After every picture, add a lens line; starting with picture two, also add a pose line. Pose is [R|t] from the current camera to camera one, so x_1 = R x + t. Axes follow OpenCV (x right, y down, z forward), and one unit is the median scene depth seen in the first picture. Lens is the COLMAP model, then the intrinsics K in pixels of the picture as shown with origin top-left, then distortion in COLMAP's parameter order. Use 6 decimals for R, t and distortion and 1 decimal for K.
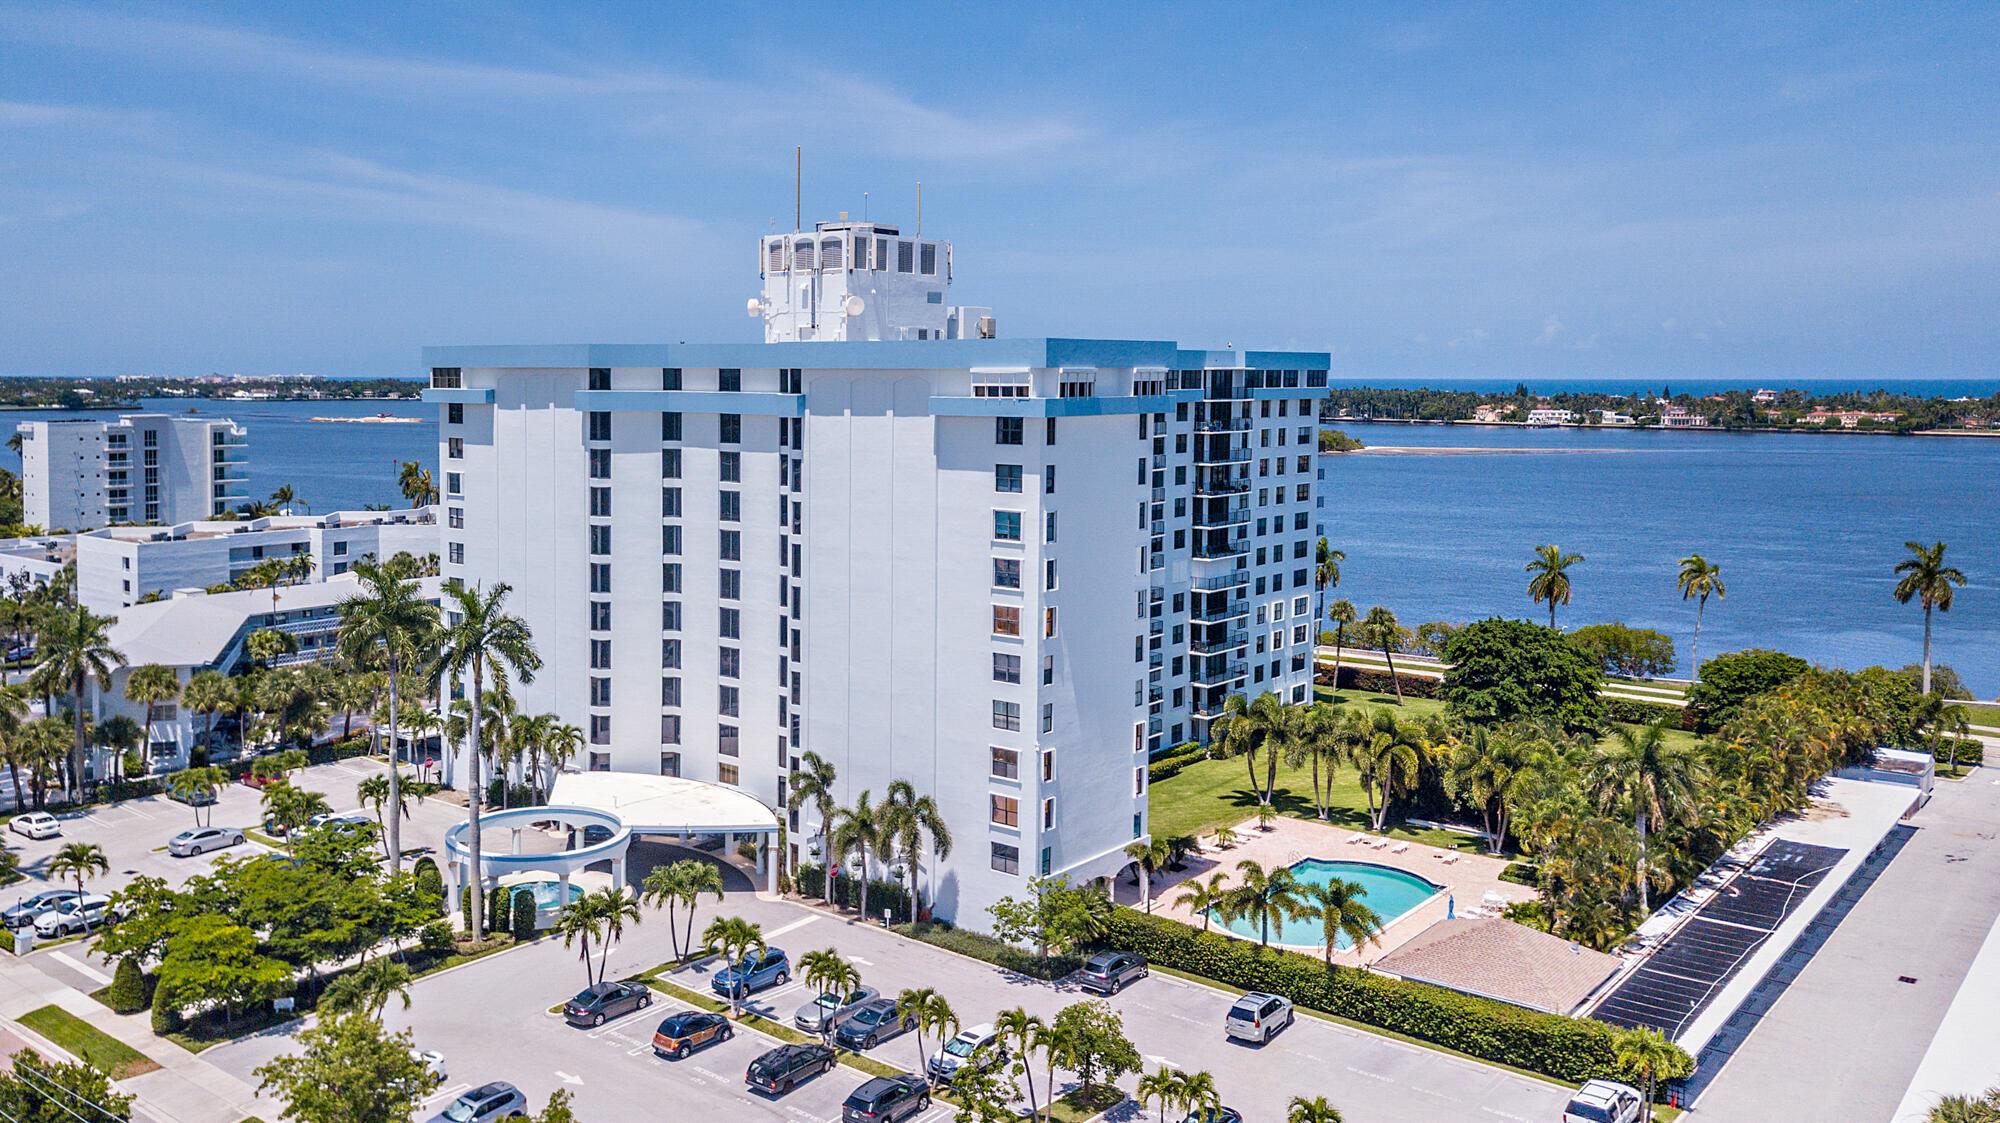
lens RADIAL K [[1606.0, 0, 916.6], [0, 1606.0, 471.3], [0, 0, 1]] dist [0.016706, 0.013207]
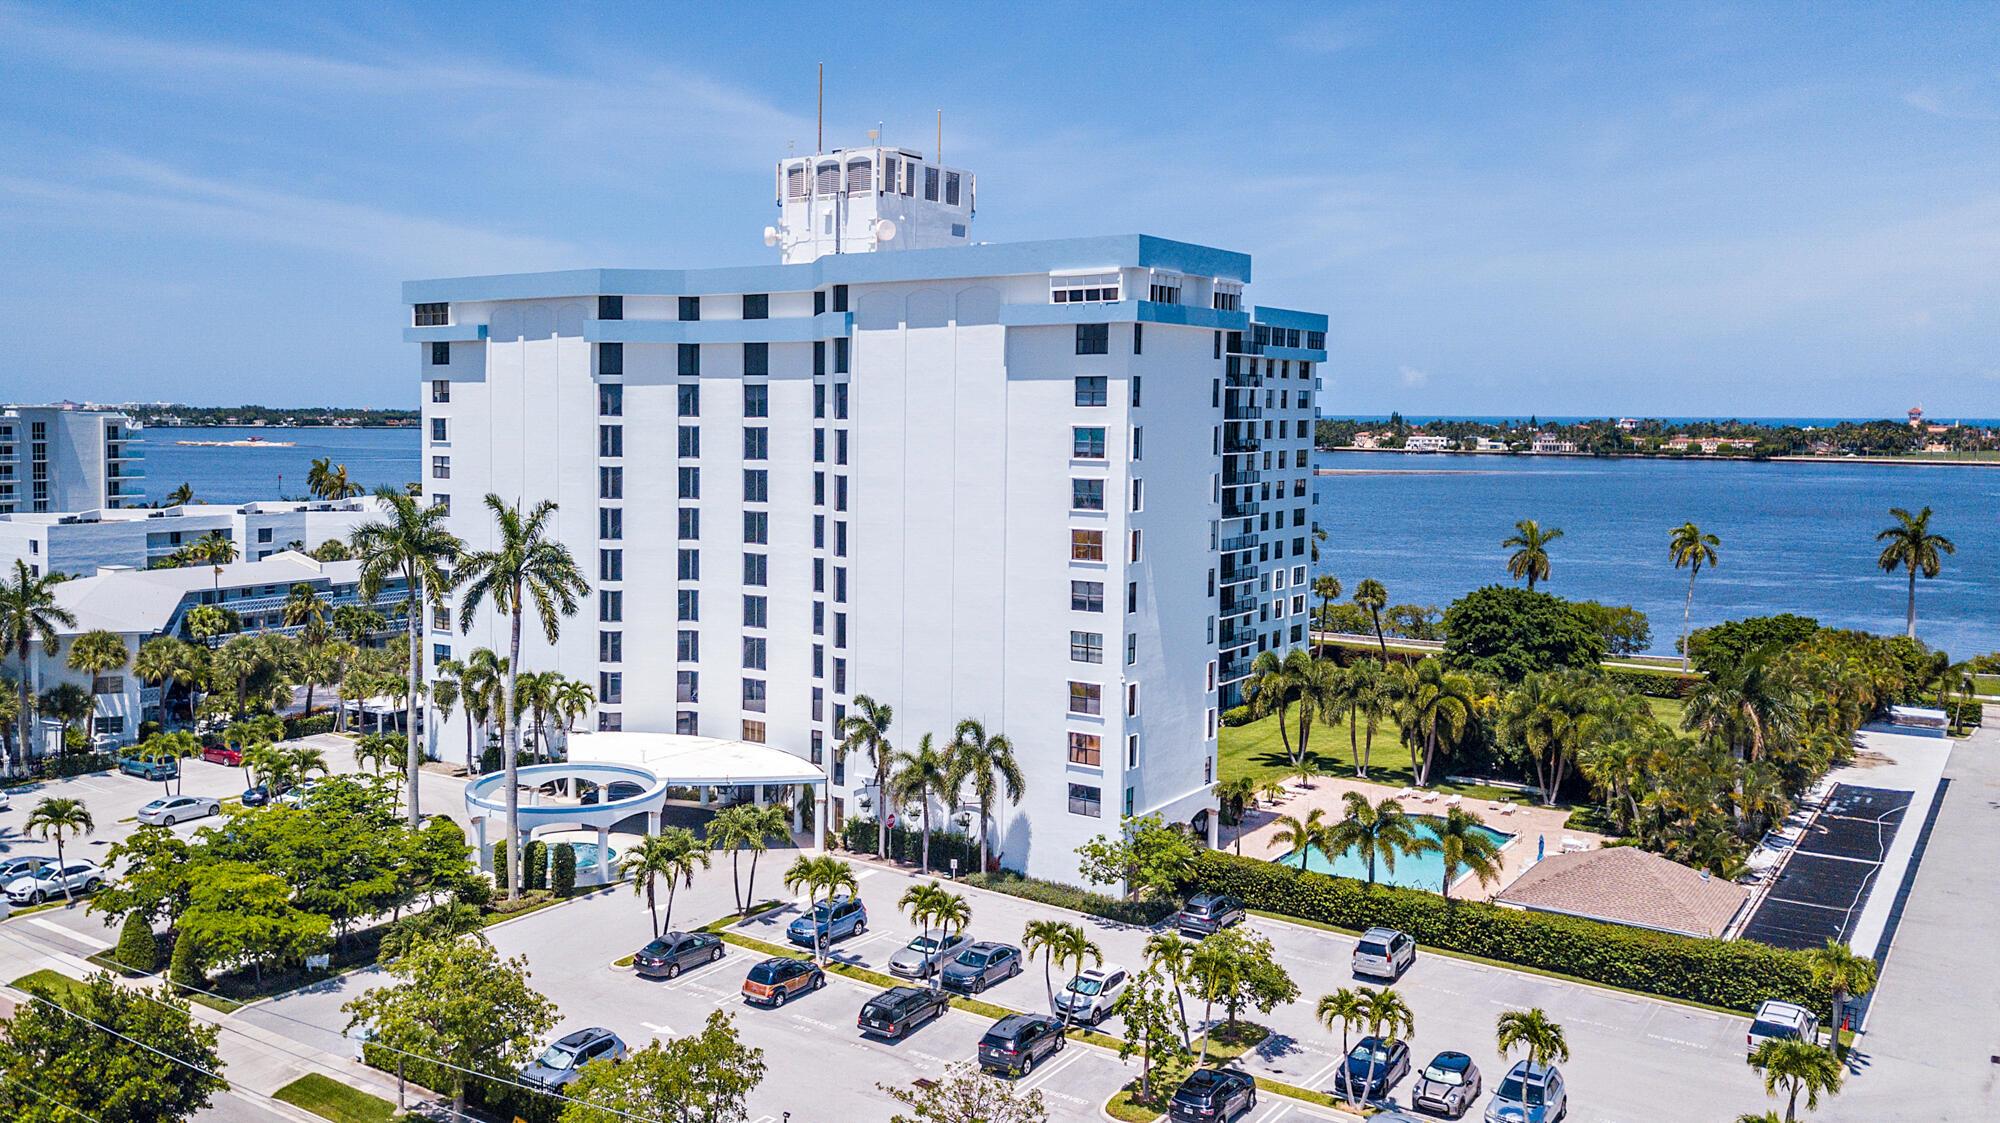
lens RADIAL K [[1607.4, 0, 898.1], [0, 1607.4, 515.9], [0, 0, 1]] dist [0.027342, 0.005879]
pose [[0.997627, -0.003736, 0.068748, -0.097217], [0.003415, 0.999983, 0.004781, 0.059202], [-0.068764, -0.004535, 0.997623, 0.064718]]
